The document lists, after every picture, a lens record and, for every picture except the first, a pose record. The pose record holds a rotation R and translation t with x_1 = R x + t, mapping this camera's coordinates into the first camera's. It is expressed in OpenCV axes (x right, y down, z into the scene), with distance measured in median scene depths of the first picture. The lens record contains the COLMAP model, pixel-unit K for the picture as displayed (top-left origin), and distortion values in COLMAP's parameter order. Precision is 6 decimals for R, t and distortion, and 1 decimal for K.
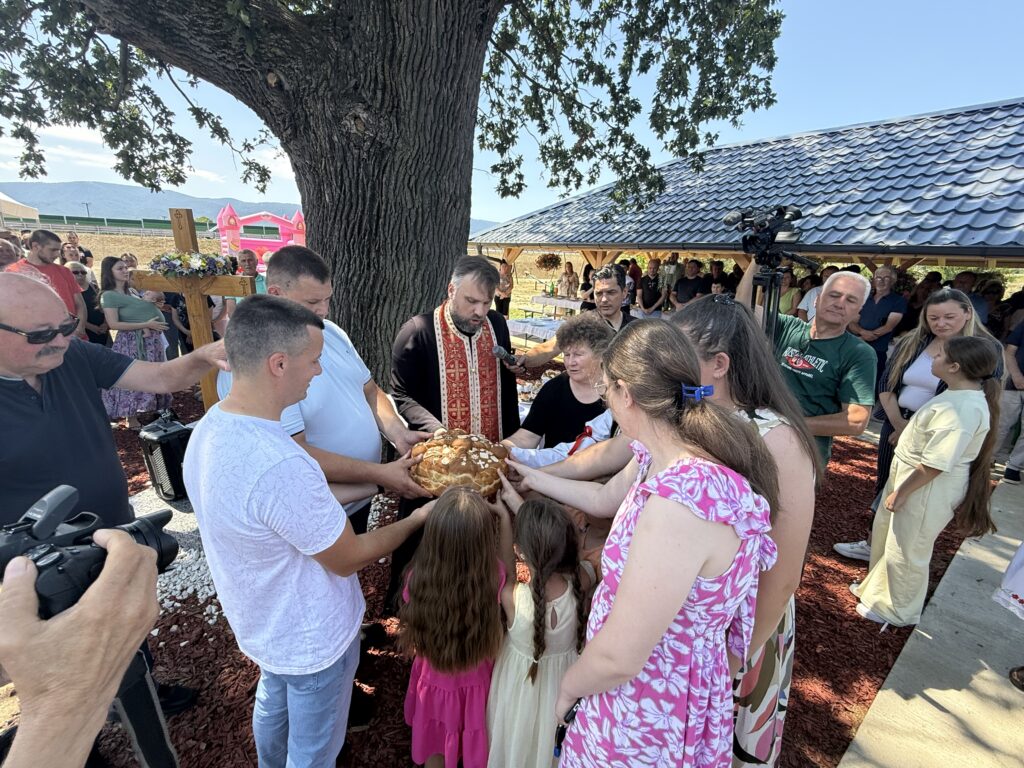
lens RADIAL K [[445.2, 0, 509.2], [0, 445.2, 385.5], [0, 0, 1]] dist [0.000989, -0.000554]
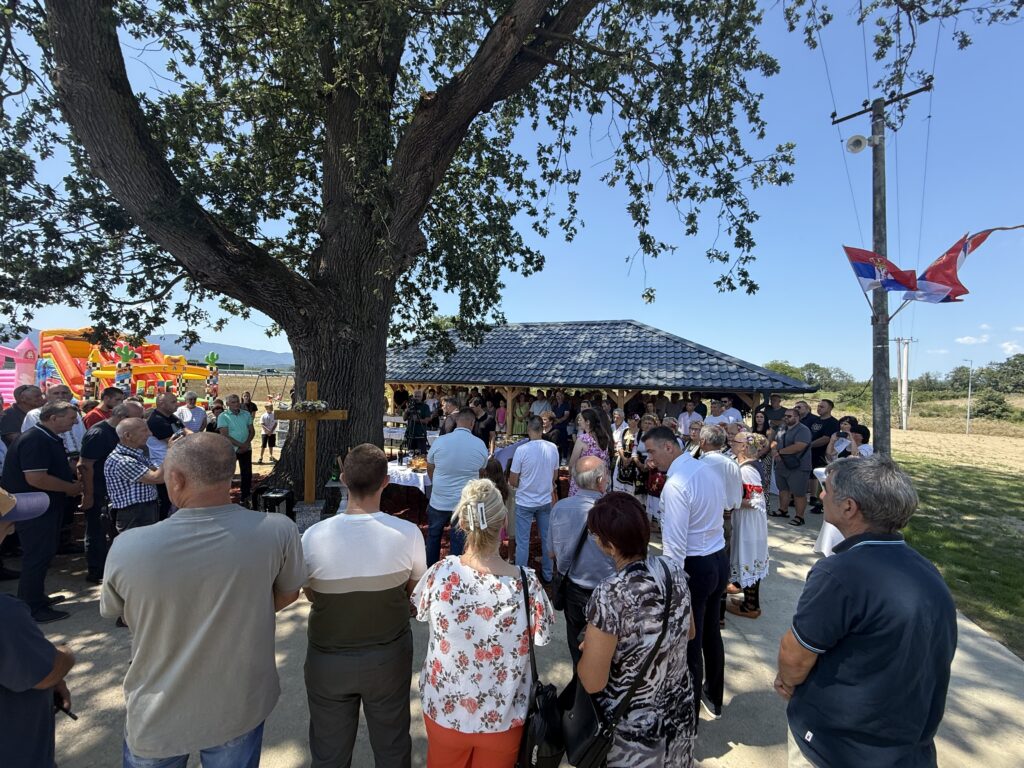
lens RADIAL K [[412.9, 0, 507.2], [0, 412.9, 379.5], [0, 0, 1]] dist [0.002917, -0.000365]
pose [[0.838033, -0.017496, 0.545338, -0.470211], [0.162961, 0.961891, -0.219566, 0.084395], [-0.520715, 0.272872, 0.808948, -0.515177]]
